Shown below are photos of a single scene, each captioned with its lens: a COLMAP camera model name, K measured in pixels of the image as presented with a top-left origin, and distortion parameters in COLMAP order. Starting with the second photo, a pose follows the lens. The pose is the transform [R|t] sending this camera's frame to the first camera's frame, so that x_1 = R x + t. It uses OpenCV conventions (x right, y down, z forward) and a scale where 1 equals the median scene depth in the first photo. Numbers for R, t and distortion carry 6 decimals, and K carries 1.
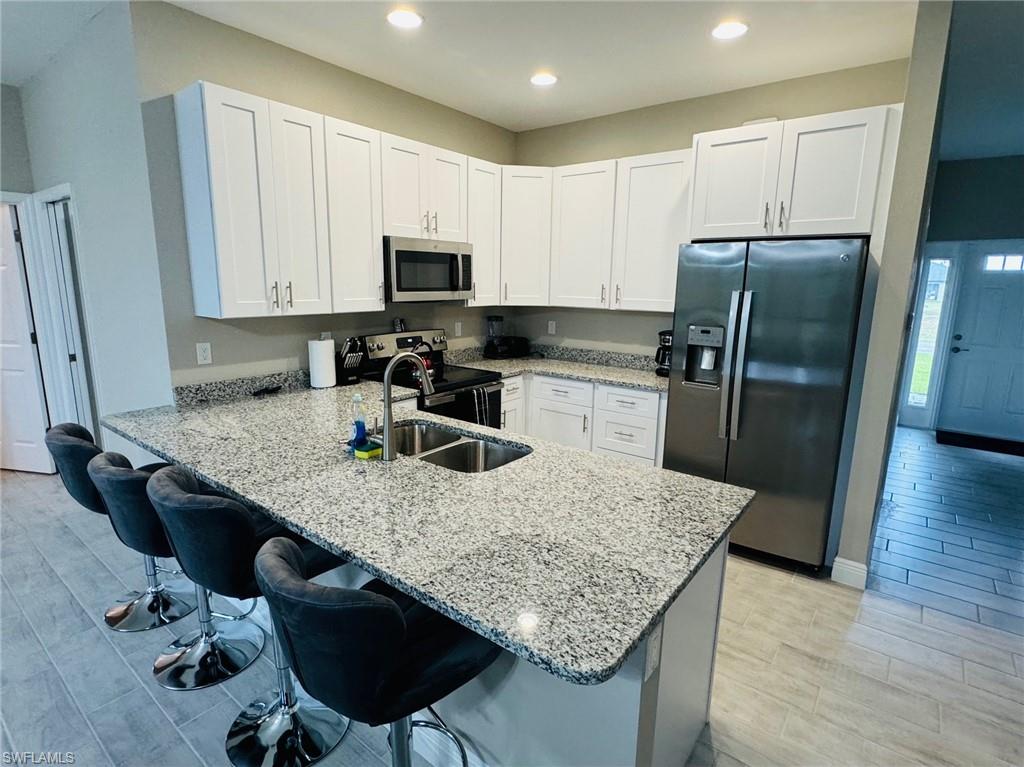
lens RADIAL K [[522.8, 0, 511.4], [0, 522.8, 381.8], [0, 0, 1]] dist [0.003487, 0.000136]
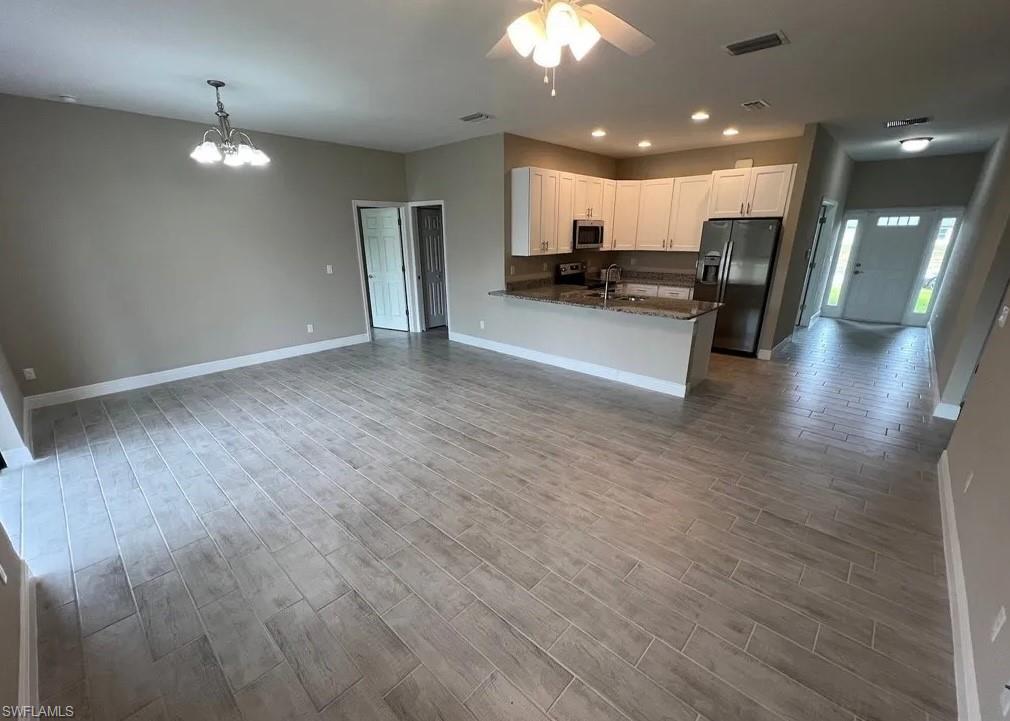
lens RADIAL K [[418.4, 0, 508.3], [0, 418.4, 384.7], [0, 0, 1]] dist [0.000993, 0.000169]
pose [[0.996090, 0.009588, -0.087825, -0.319190], [0.003793, 0.988536, 0.150938, 0.148706], [0.088265, -0.150681, 0.984634, -0.871870]]
